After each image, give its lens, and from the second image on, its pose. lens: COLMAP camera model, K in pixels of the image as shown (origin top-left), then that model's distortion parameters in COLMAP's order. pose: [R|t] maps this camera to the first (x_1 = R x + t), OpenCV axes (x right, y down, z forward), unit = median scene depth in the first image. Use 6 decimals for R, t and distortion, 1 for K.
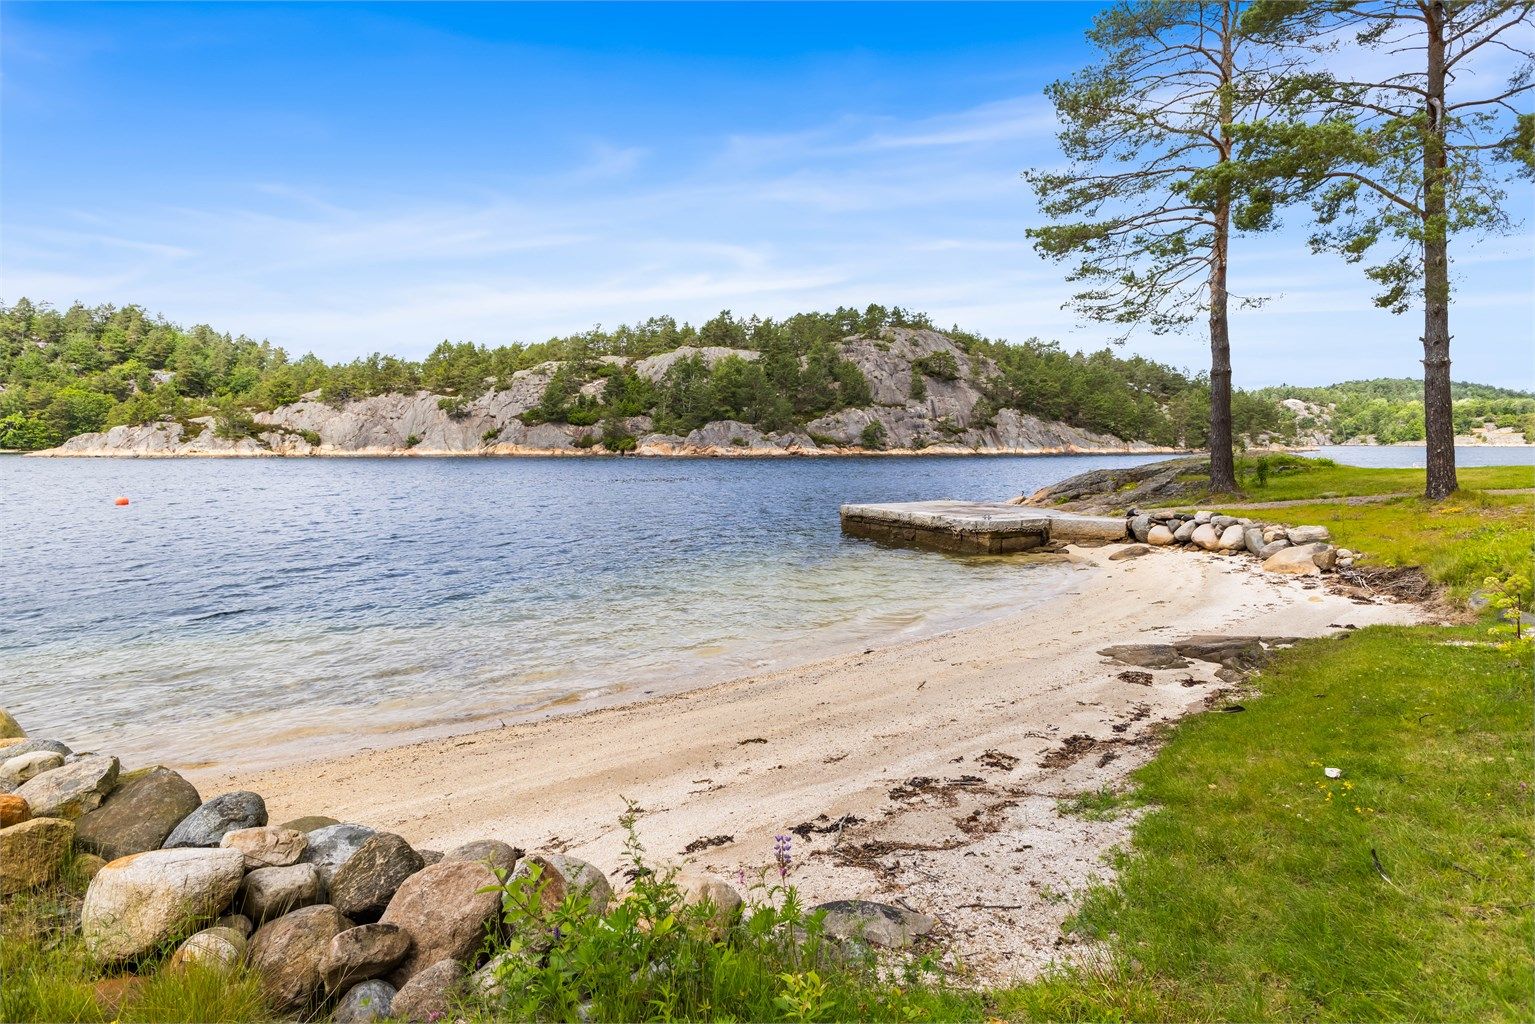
lens RADIAL K [[857.6, 0, 774.0], [0, 857.6, 504.7], [0, 0, 1]] dist [-0.000835, 0.002351]
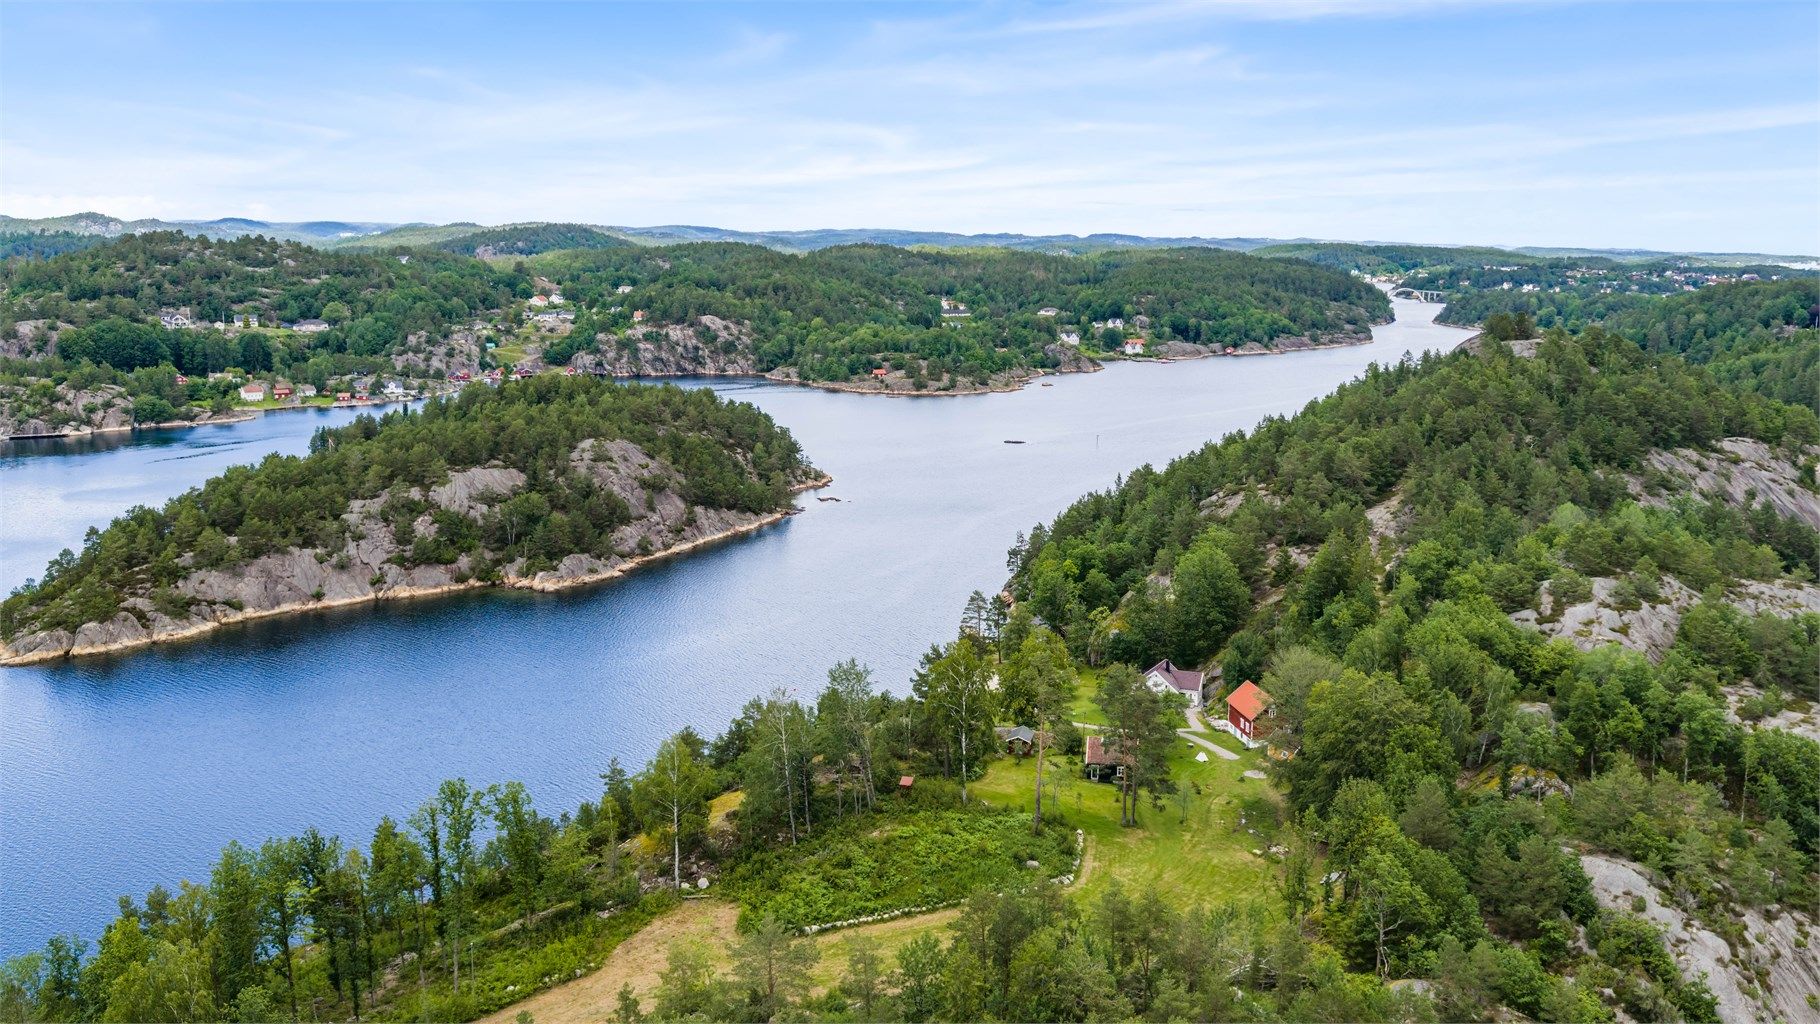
lens RADIAL K [[1511.0, 0, 910.0], [0, 1511.0, 512.0], [0, 0, 1]] dist [0.032074, -0.067660]
pose [[0.731873, -0.117693, 0.671201, -1.215204], [0.041392, 0.990832, 0.128605, -0.426634], [-0.680183, -0.066340, 0.730034, -1.146588]]
